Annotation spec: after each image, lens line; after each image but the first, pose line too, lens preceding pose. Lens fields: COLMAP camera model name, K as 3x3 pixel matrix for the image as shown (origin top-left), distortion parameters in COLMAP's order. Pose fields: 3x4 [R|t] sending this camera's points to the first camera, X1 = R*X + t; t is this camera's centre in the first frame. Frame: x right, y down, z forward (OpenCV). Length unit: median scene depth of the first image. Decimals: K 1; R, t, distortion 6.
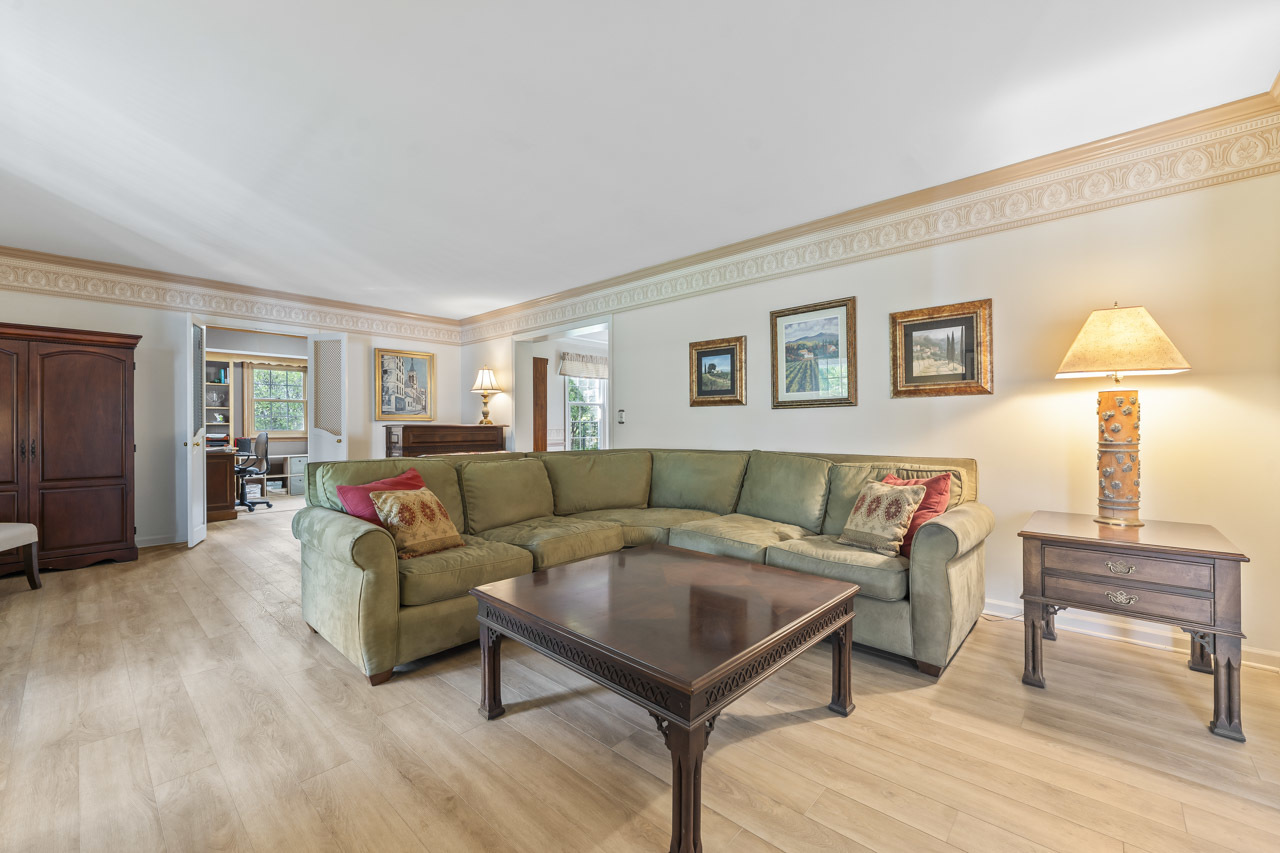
lens RADIAL K [[515.5, 0, 638.2], [0, 515.5, 426.0], [0, 0, 1]] dist [-0.002248, 0.000069]
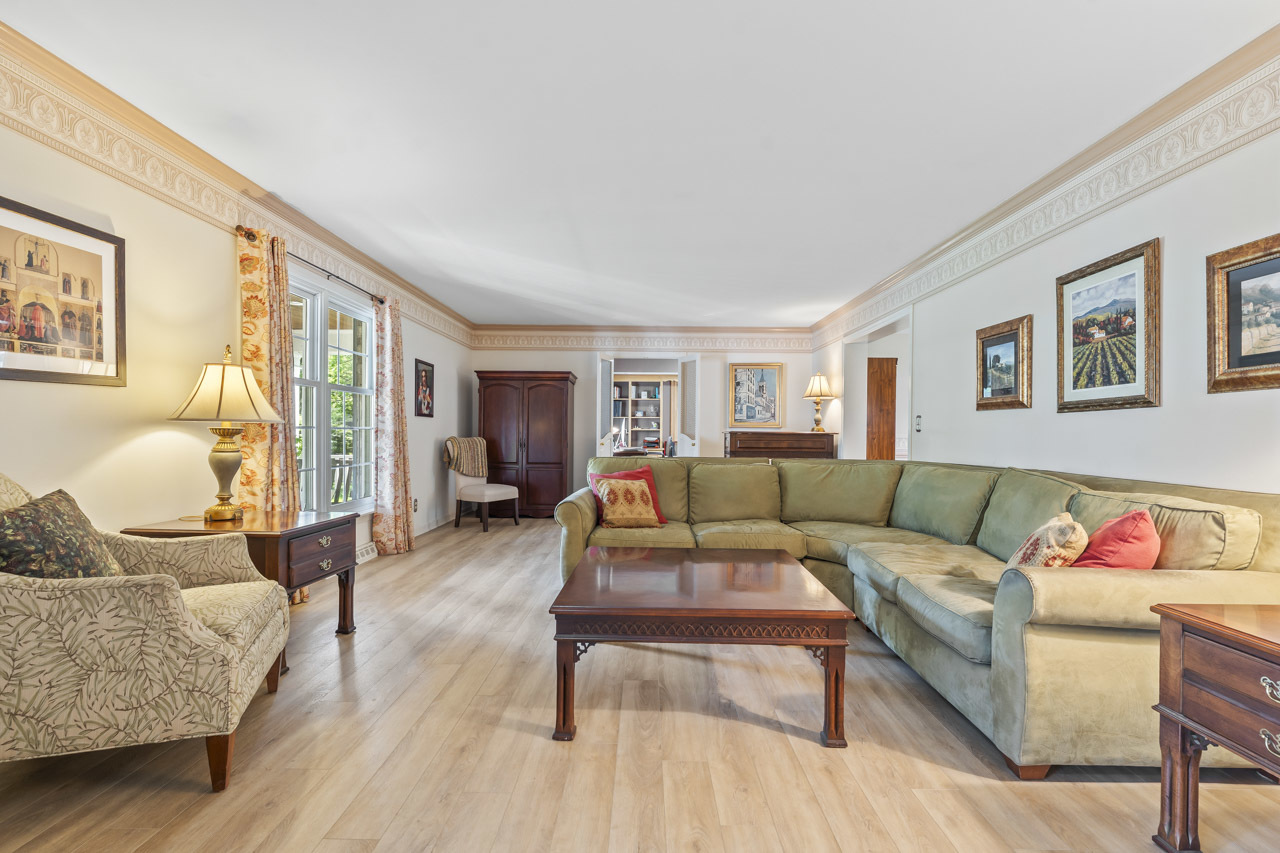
lens RADIAL K [[571.9, 0, 639.5], [0, 571.9, 435.5], [0, 0, 1]] dist [-0.000330, -0.000515]
pose [[0.665967, 0.012448, -0.745878, 0.447594], [-0.009860, 0.999920, 0.007884, -0.001406], [0.745916, 0.002104, 0.666036, 0.028830]]
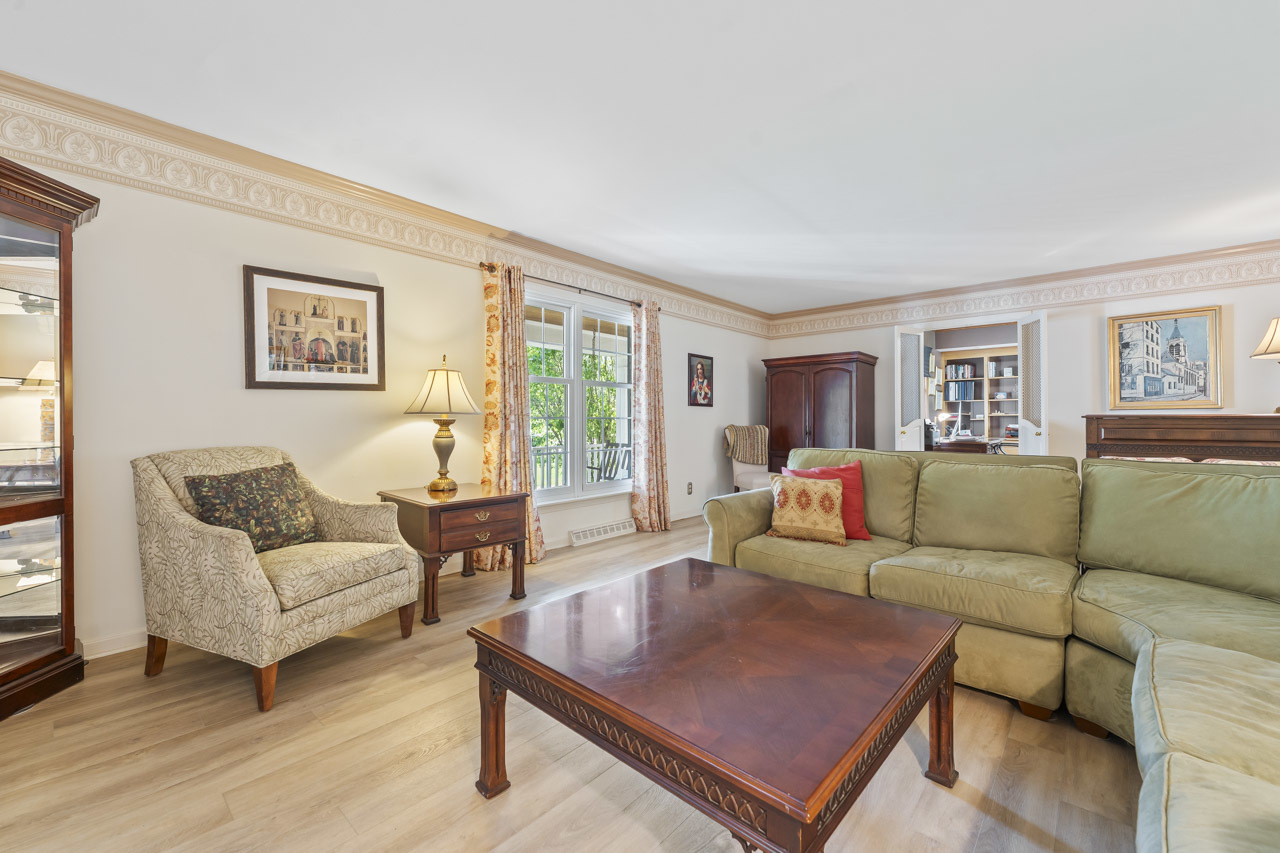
lens RADIAL K [[515.5, 0, 638.2], [0, 515.5, 414.8], [0, 0, 1]] dist [-0.002248, 0.000069]
pose [[0.007302, -0.006589, -0.999952, 0.406109], [0.003731, 0.999972, -0.006562, -0.000323], [0.999966, -0.003683, 0.007327, 0.421581]]
